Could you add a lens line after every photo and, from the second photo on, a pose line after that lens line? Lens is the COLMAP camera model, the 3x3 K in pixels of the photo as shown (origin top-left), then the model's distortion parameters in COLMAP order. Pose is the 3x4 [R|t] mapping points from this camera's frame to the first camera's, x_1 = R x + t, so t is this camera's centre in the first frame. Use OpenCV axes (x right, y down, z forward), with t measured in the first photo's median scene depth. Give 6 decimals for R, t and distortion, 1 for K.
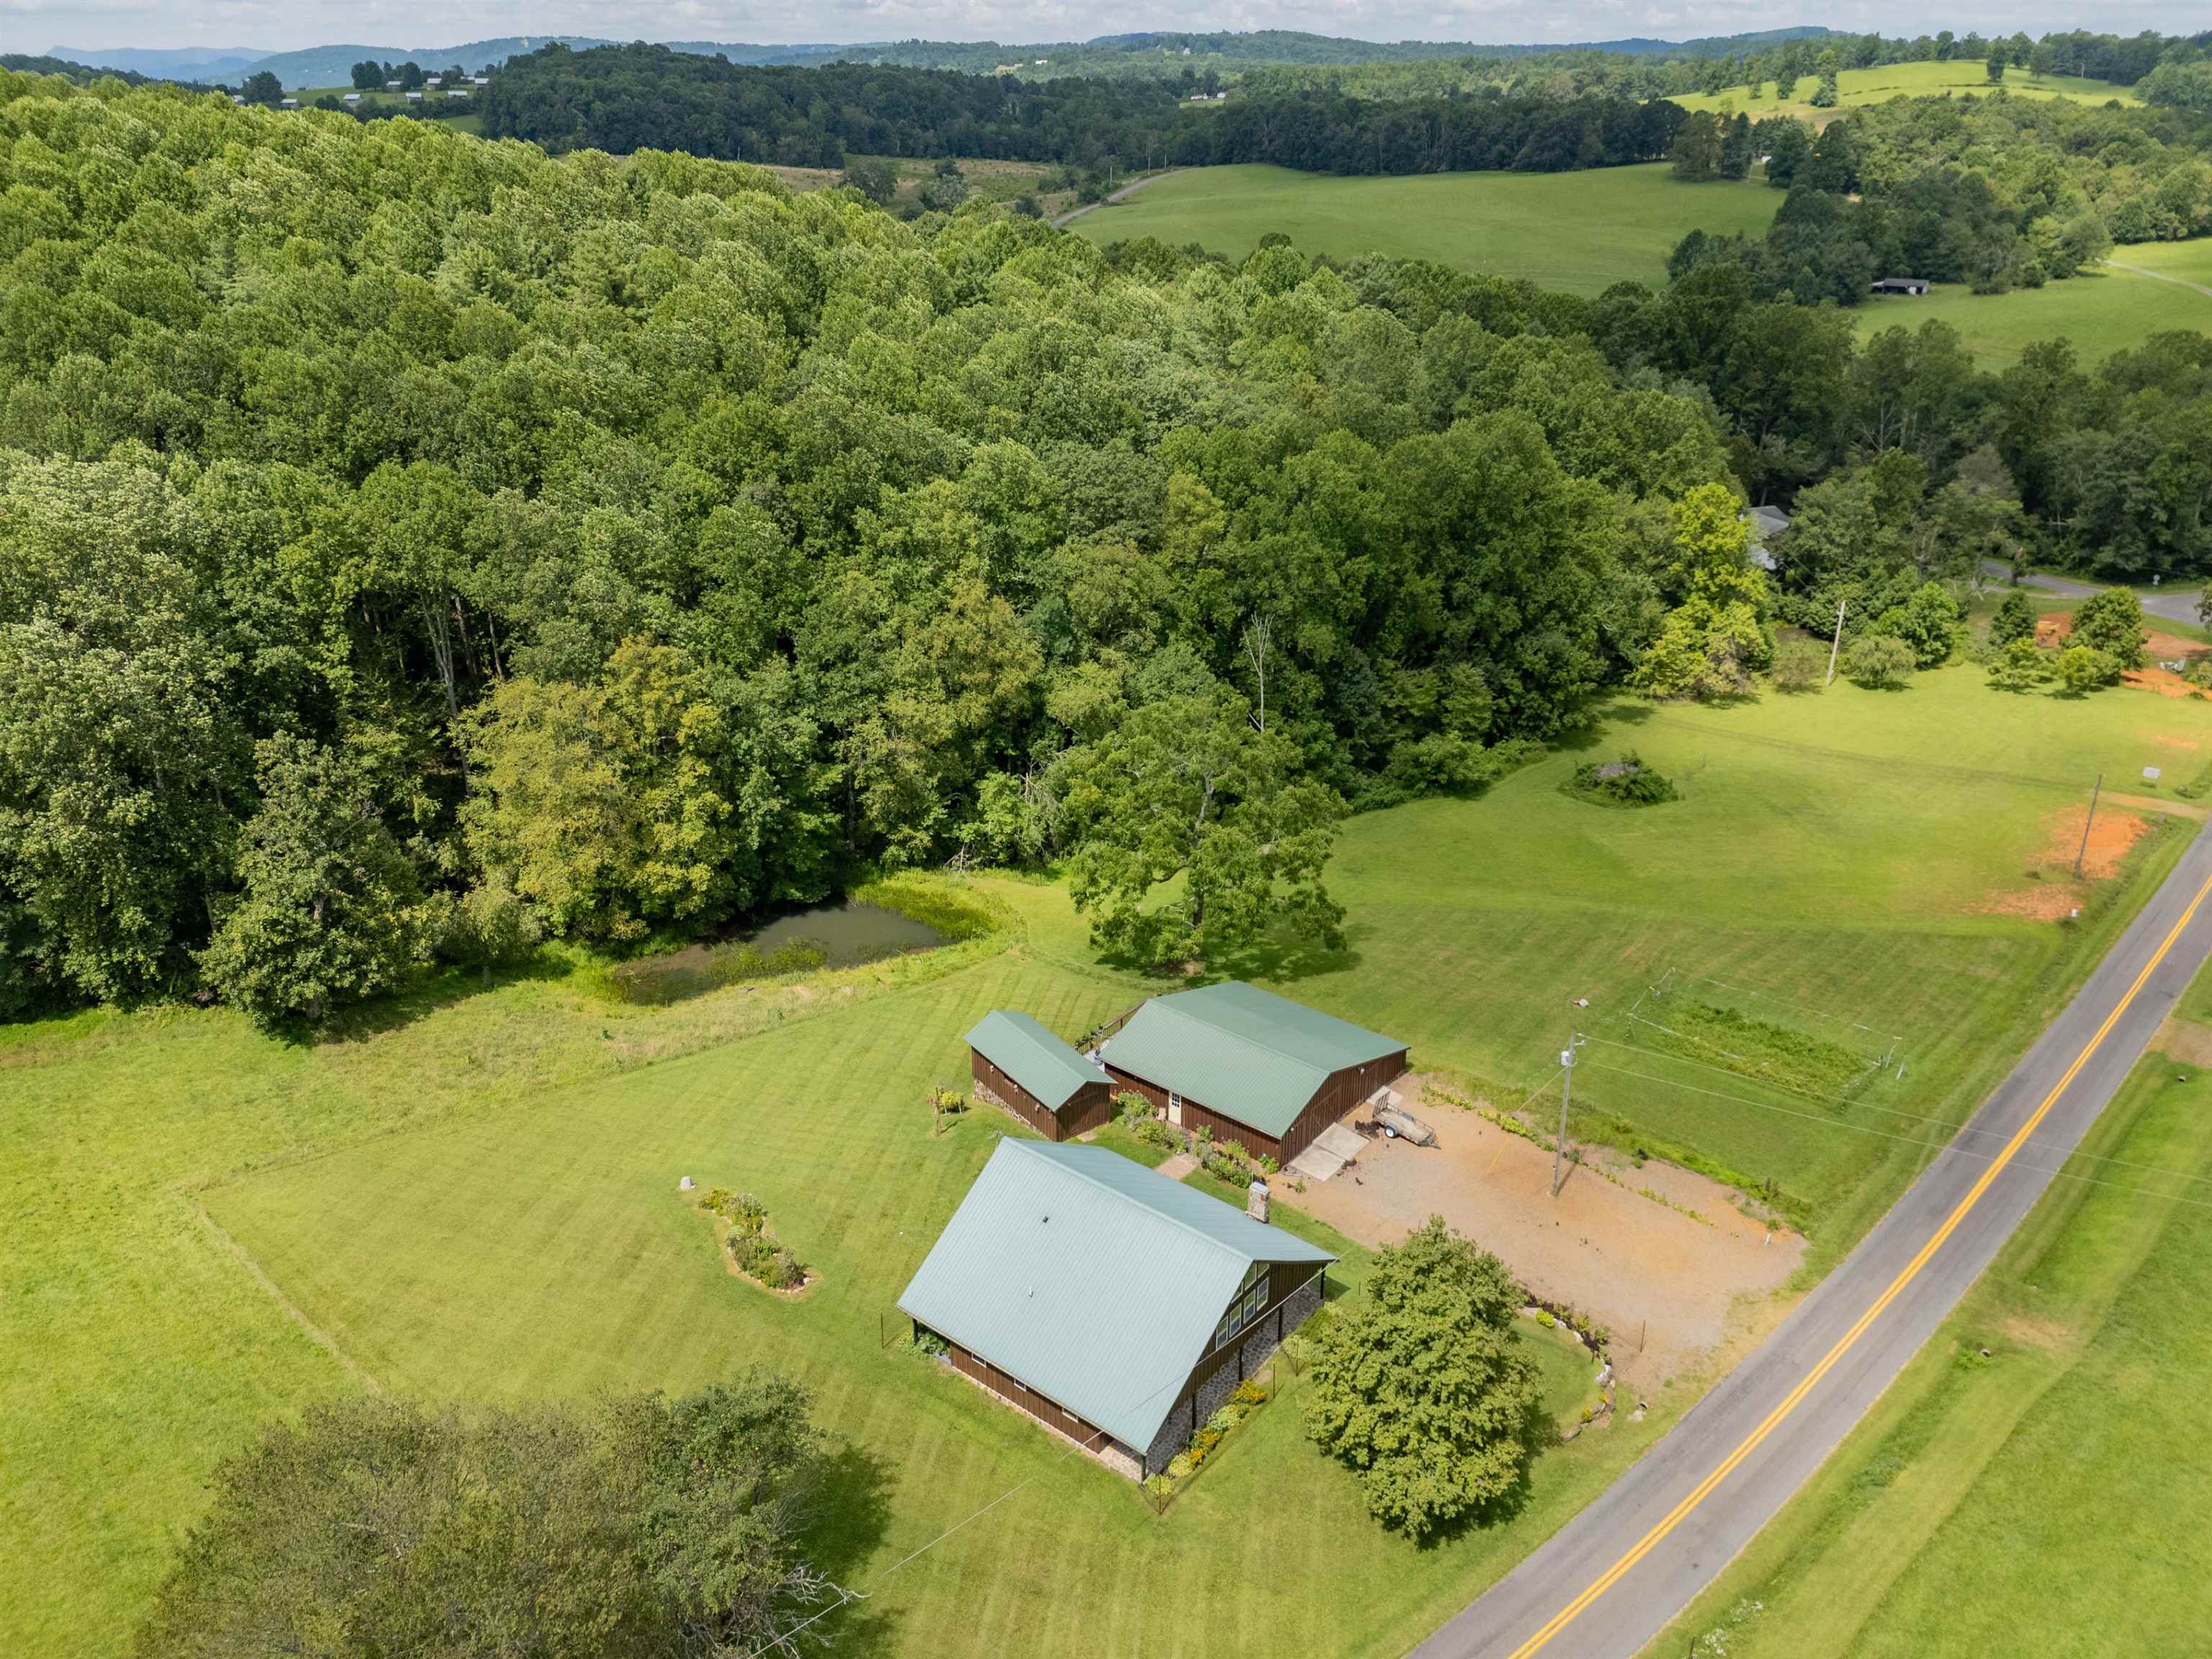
lens RADIAL K [[1634.8, 0, 1108.2], [0, 1634.8, 824.9], [0, 0, 1]] dist [0.079599, -0.076551]
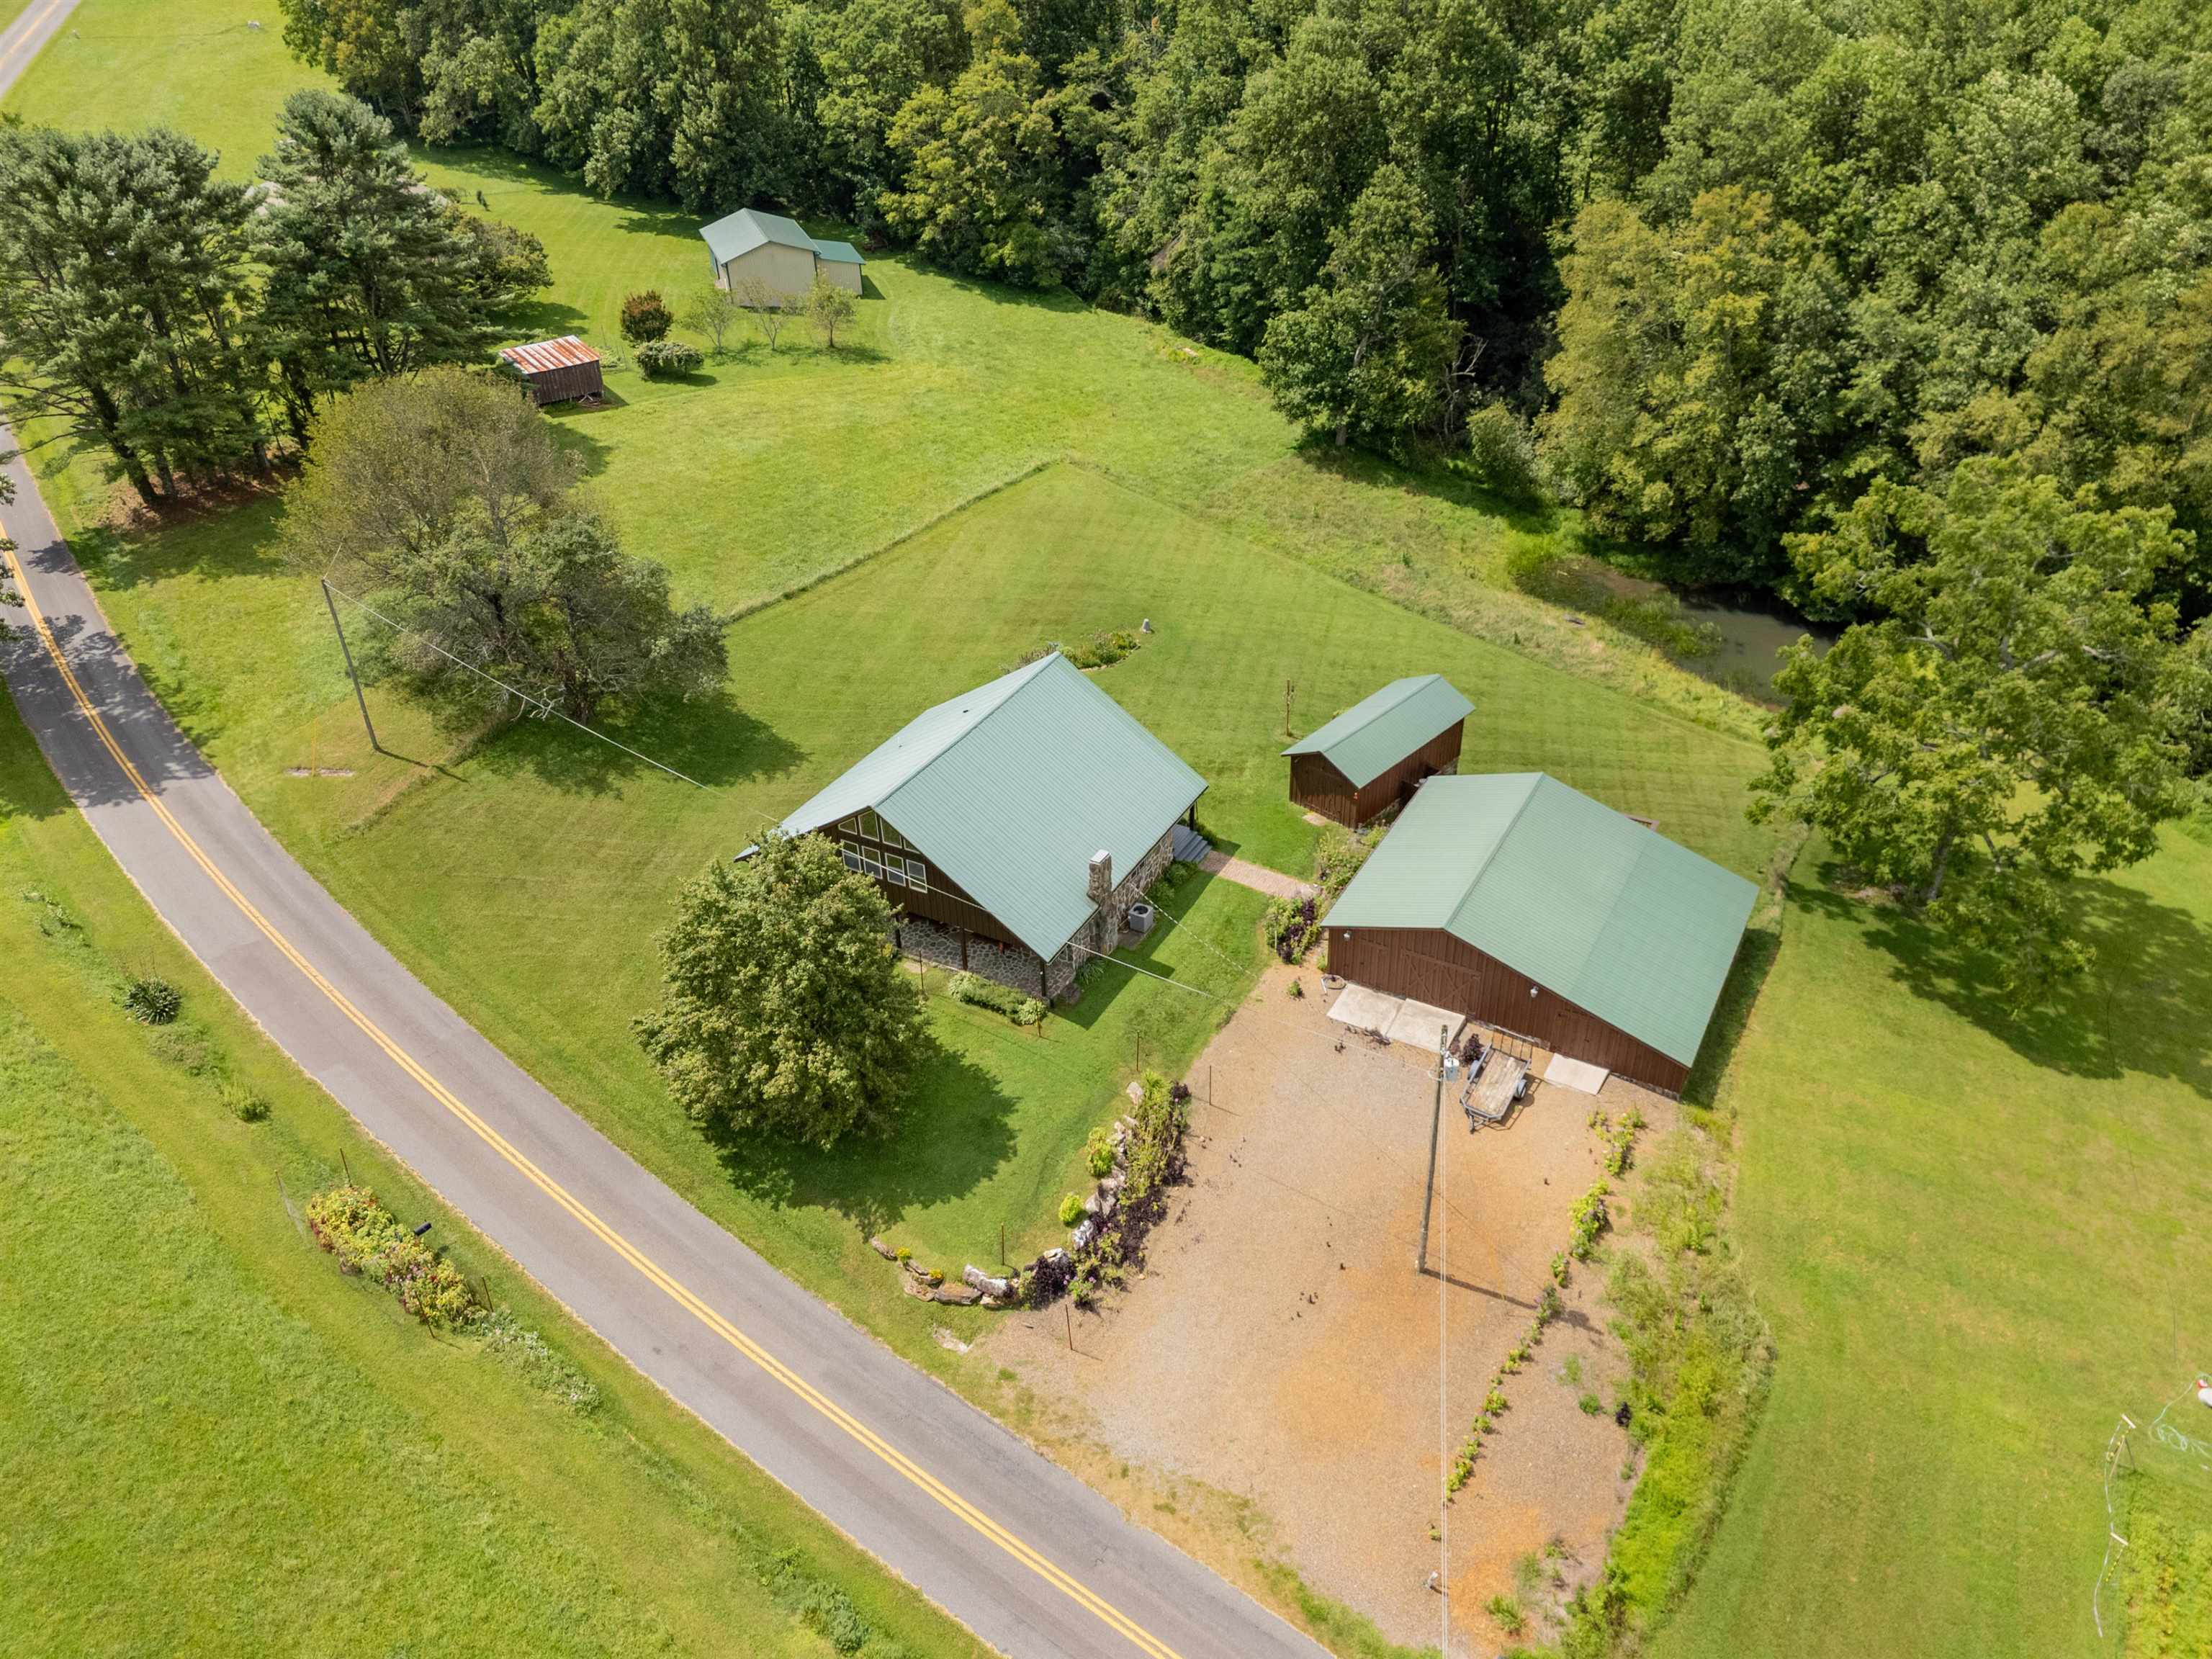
lens RADIAL K [[1634.8, 0, 1108.2], [0, 1634.8, 824.9], [0, 0, 1]] dist [0.079599, -0.076551]
pose [[0.169540, 0.540000, -0.824412, 0.489092], [-0.390729, 0.804799, 0.446800, -0.100177], [0.904758, 0.246371, 0.347439, 0.471538]]
